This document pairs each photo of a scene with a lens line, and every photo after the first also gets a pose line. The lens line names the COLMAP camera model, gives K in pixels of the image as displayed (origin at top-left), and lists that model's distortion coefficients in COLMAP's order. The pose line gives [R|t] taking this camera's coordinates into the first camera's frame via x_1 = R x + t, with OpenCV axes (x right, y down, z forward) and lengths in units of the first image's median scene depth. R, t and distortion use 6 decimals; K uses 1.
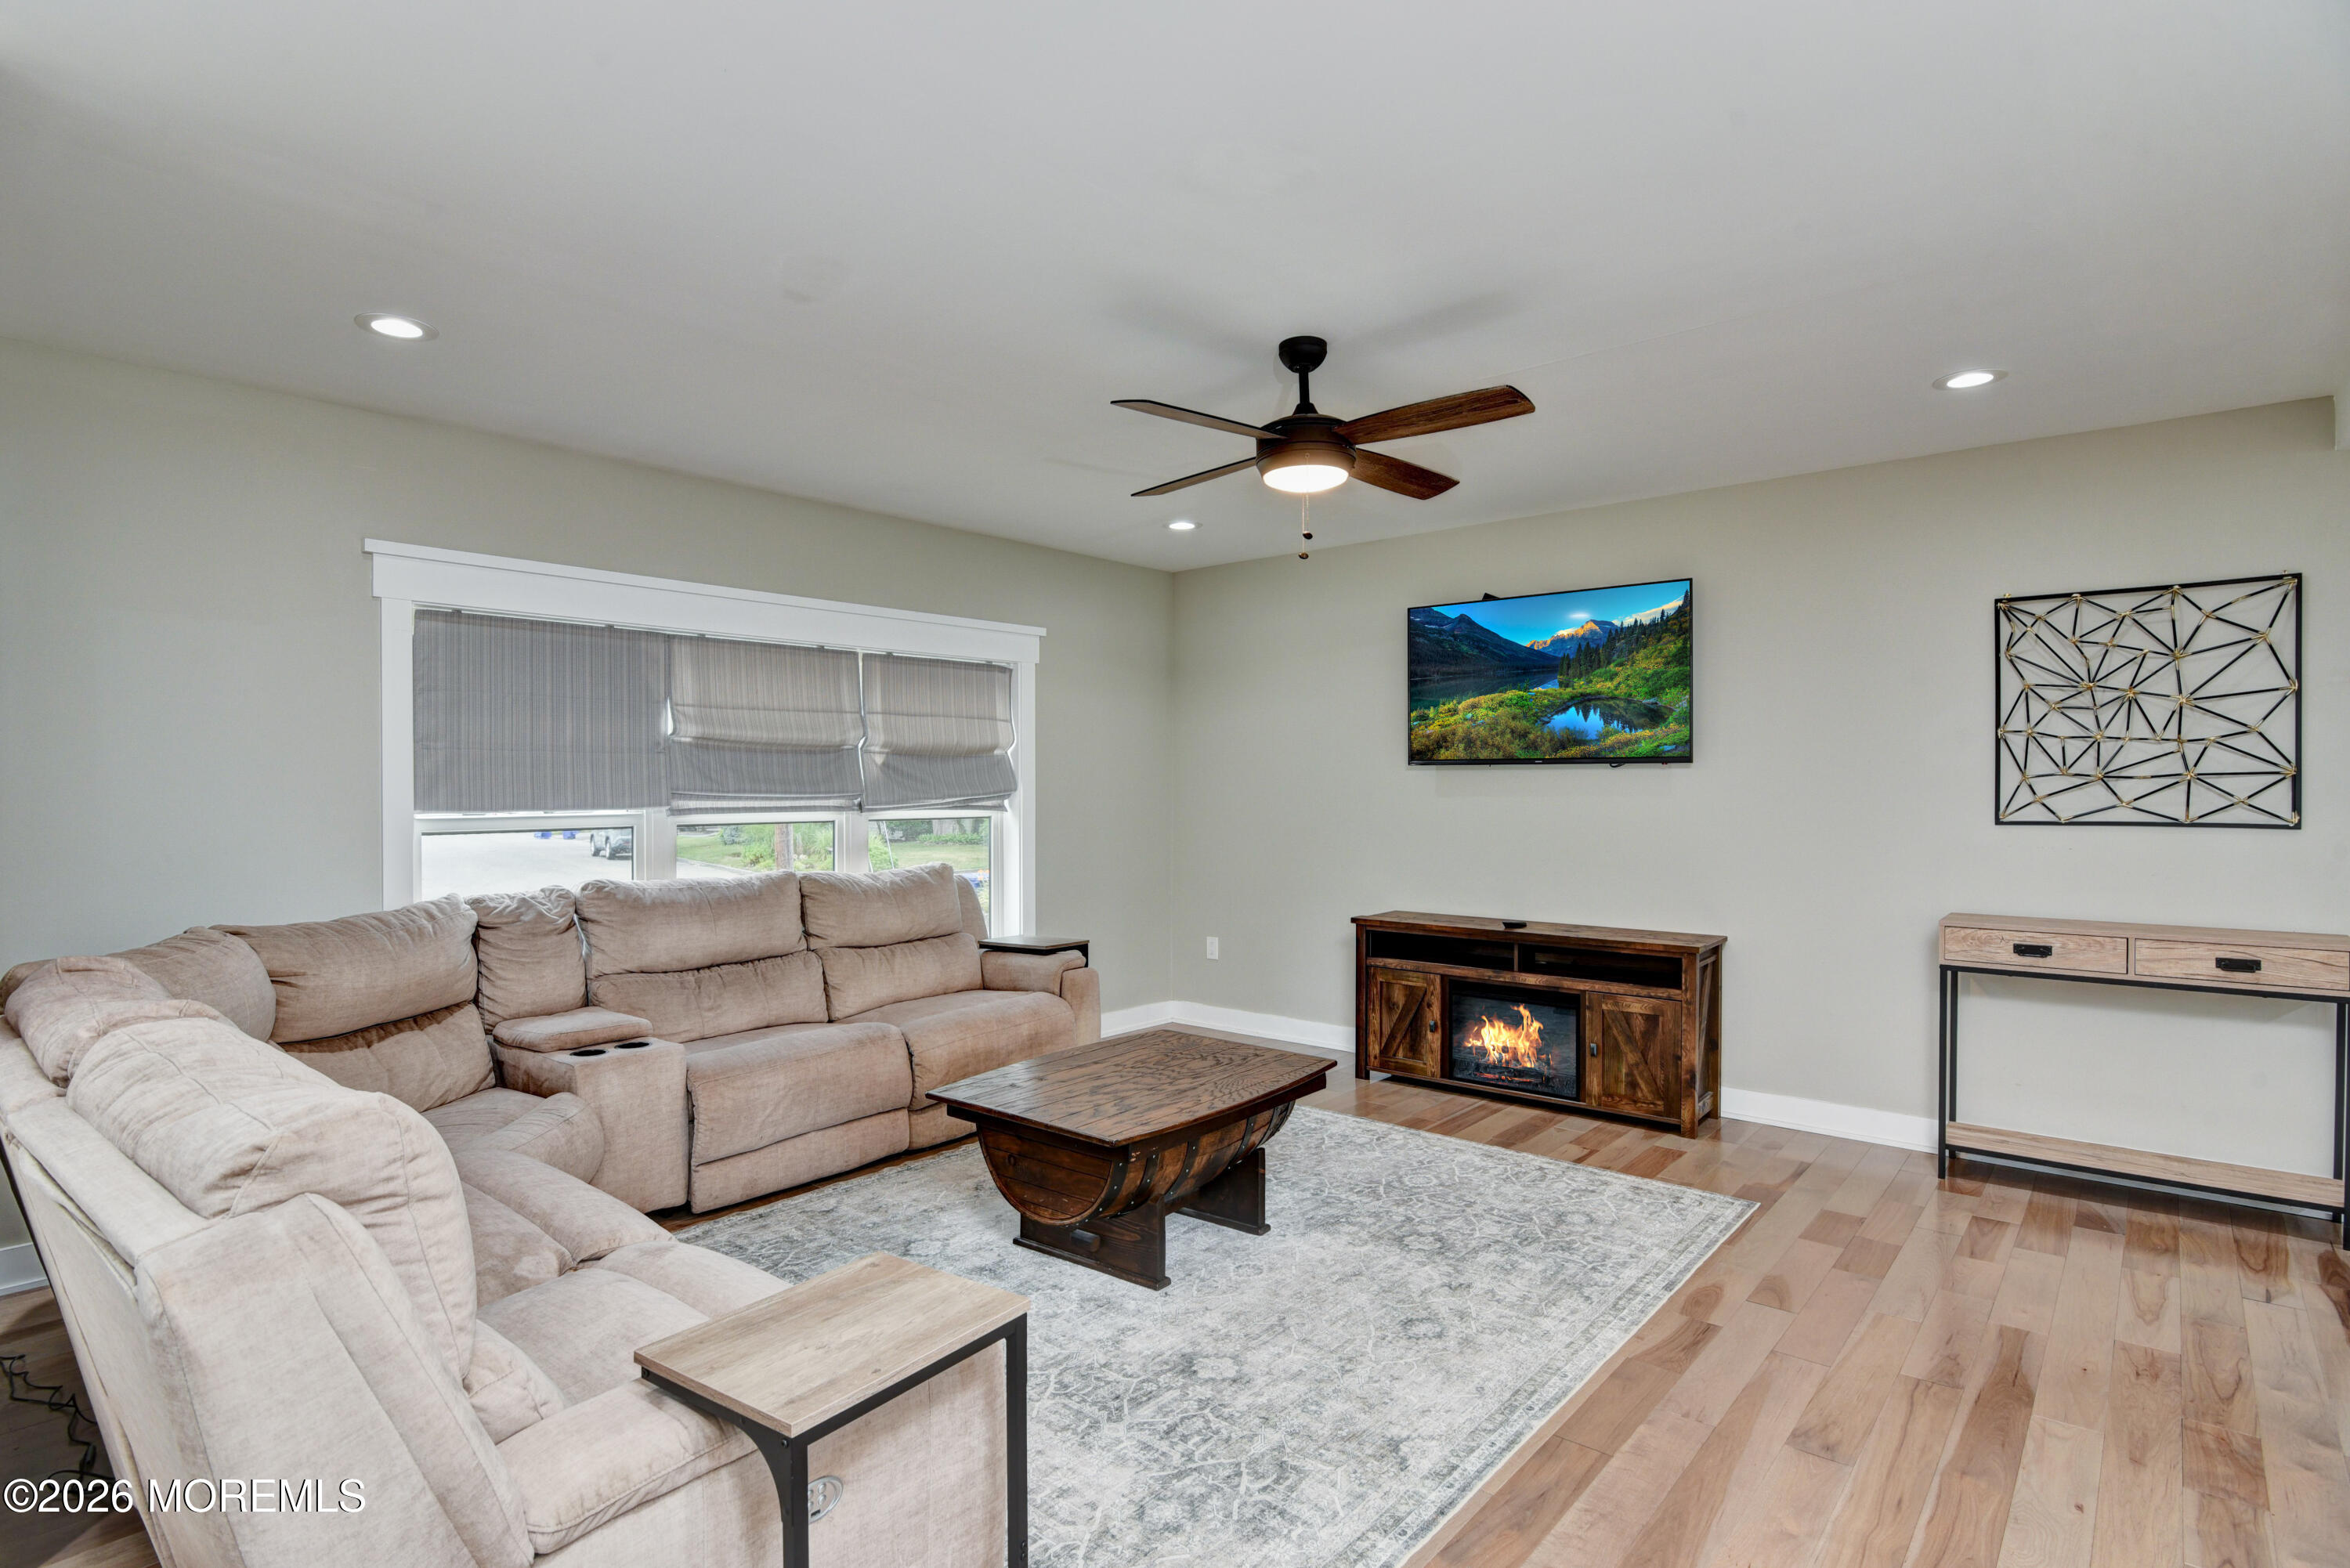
lens RADIAL K [[1188.5, 0, 1140.6], [0, 1188.5, 785.6], [0, 0, 1]] dist [-0.021283, -0.000053]
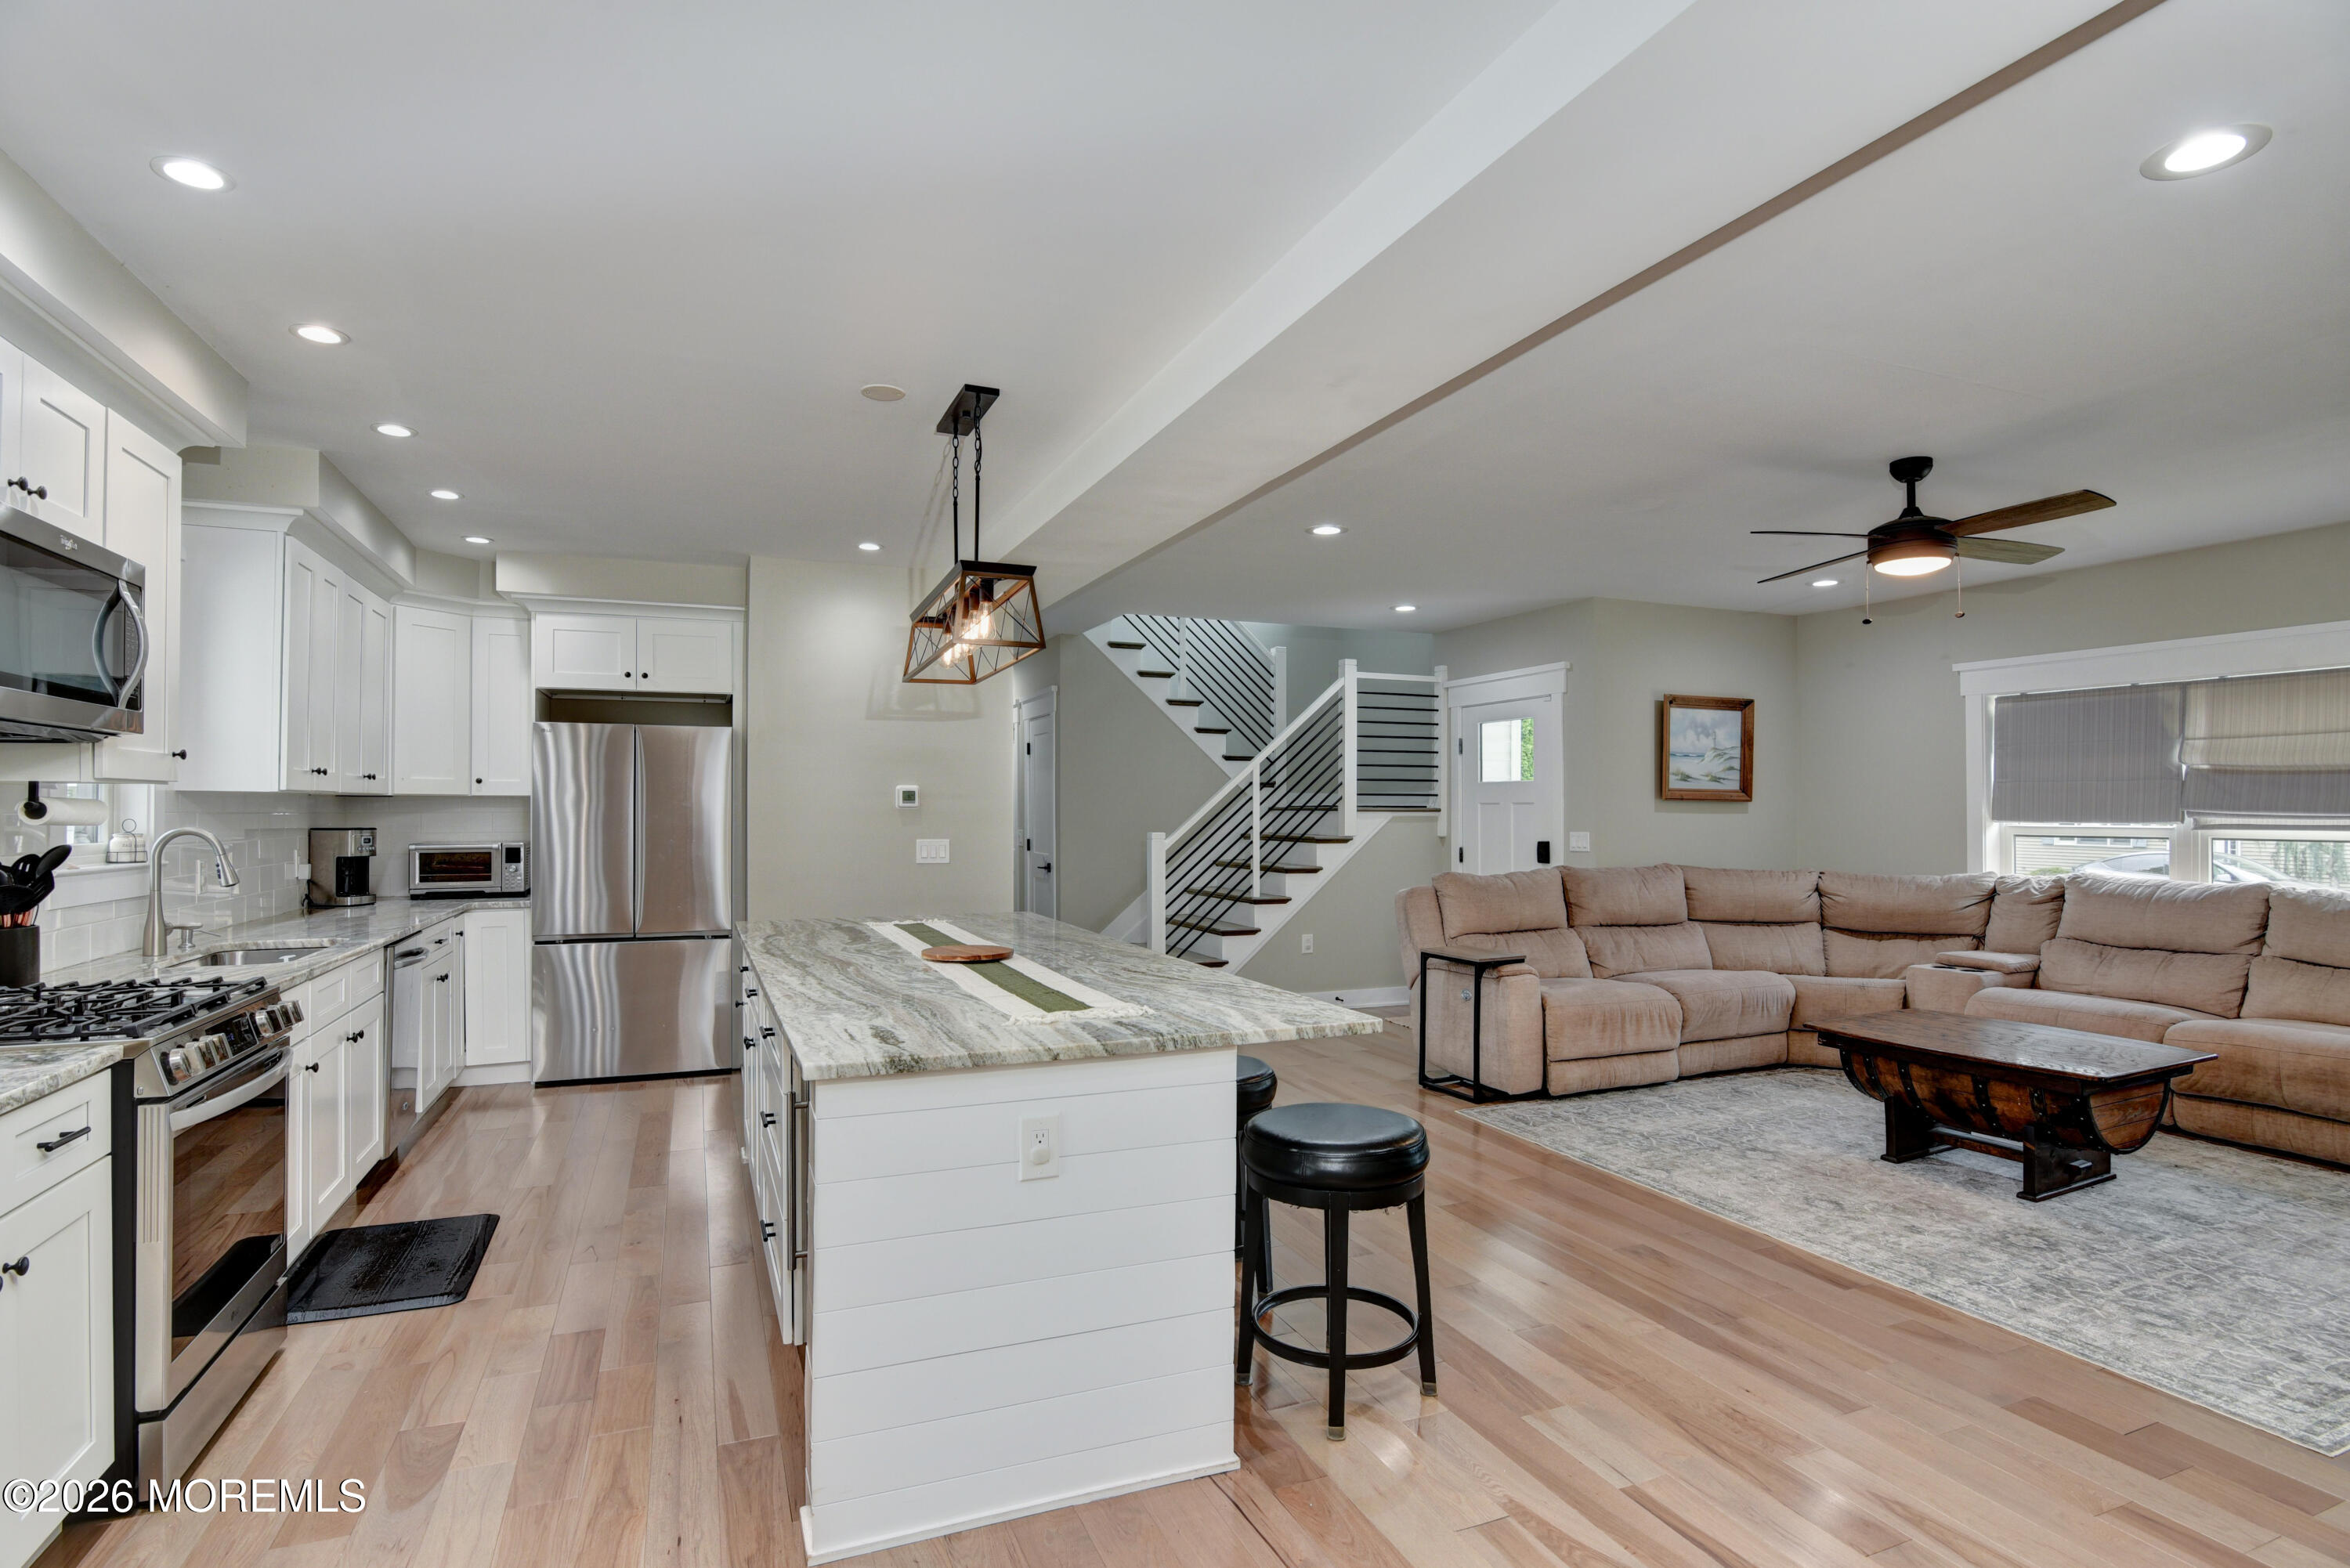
lens RADIAL K [[1188.5, 0, 1209.6], [0, 1188.5, 799.7], [0, 0, 1]] dist [-0.021283, -0.000053]
pose [[-0.421944, -0.004969, -0.906608, 1.369777], [0.000159, 0.999985, -0.005555, 0.000614], [0.906622, -0.002488, -0.421936, 0.720777]]
